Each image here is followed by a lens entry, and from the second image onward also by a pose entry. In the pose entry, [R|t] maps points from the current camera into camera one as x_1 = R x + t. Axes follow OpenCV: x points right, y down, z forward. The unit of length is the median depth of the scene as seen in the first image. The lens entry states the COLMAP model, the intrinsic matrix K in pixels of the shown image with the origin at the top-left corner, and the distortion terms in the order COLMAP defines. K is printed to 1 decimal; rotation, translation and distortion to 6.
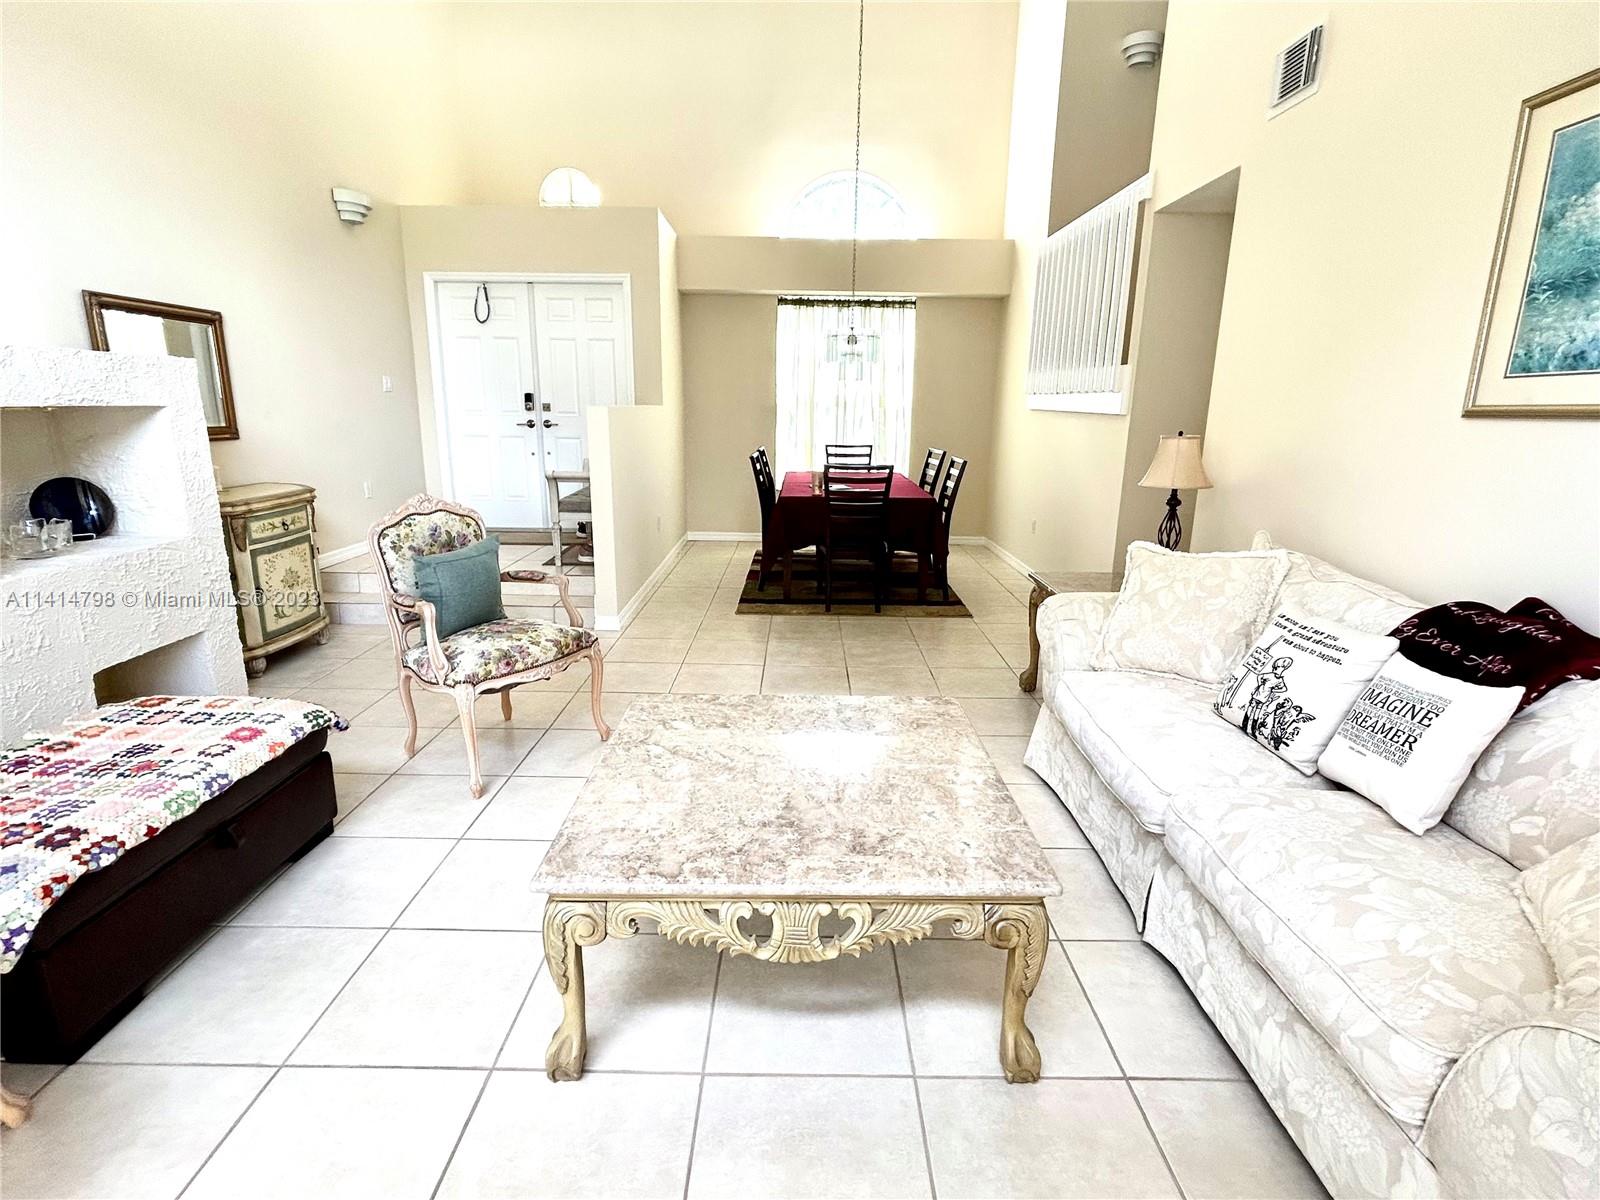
lens RADIAL K [[787.4, 0, 800.0], [0, 787.4, 600.0], [0, 0, 1]] dist [0.003221, 0.000546]
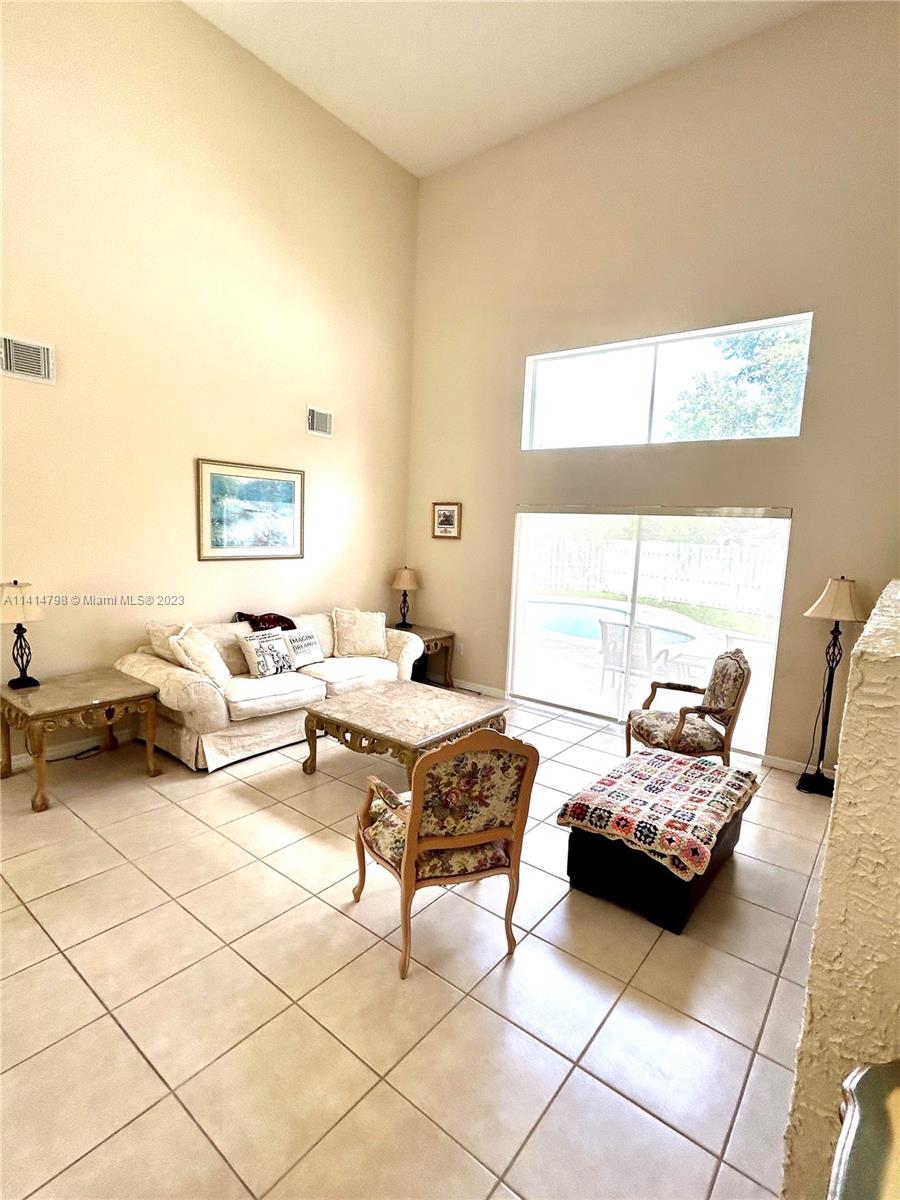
lens RADIAL K [[590.6, 0, 450.0], [0, 590.6, 600.0], [0, 0, 1]] dist [0.003221, 0.000546]
pose [[-0.784212, -0.123005, 0.608179, -1.264383], [0.094205, 0.945189, 0.312638, -0.732334], [-0.613300, 0.302468, -0.729641, 2.203517]]
